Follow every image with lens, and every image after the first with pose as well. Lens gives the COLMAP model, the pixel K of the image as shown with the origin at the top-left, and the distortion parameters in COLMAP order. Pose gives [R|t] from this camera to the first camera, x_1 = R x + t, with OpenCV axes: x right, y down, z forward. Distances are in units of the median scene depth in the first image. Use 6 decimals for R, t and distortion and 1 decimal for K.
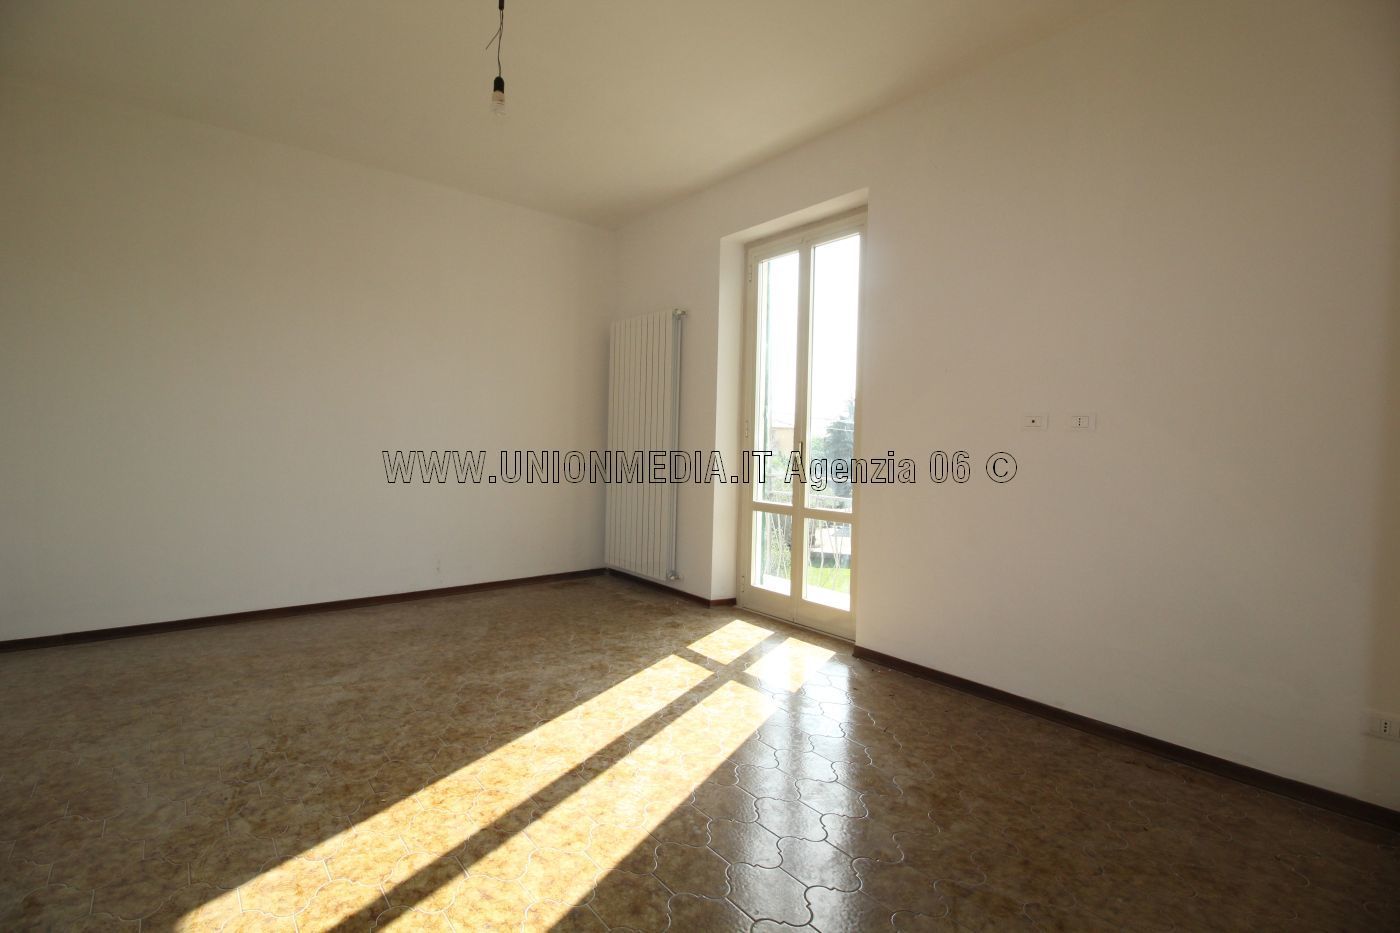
lens RADIAL K [[646.8, 0, 694.6], [0, 646.8, 454.1], [0, 0, 1]] dist [0.000737, -0.013668]
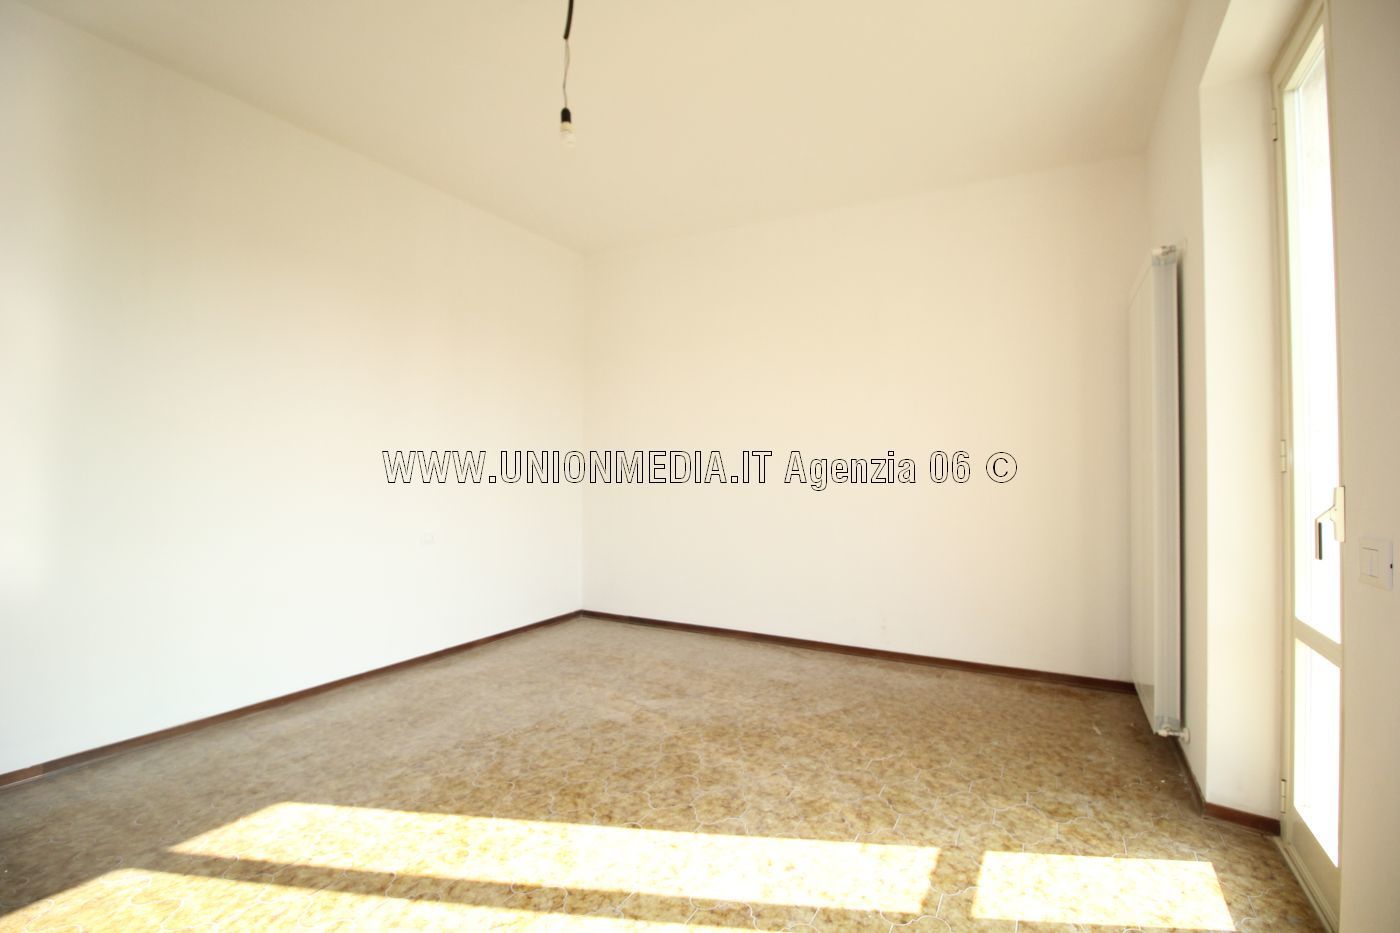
lens RADIAL K [[646.8, 0, 694.6], [0, 646.8, 454.1], [0, 0, 1]] dist [0.000737, -0.013668]
pose [[0.373612, -0.041686, -0.926648, 0.534193], [-0.010747, 0.998728, -0.049261, -0.016933], [0.927523, 0.028363, 0.372688, 0.697197]]
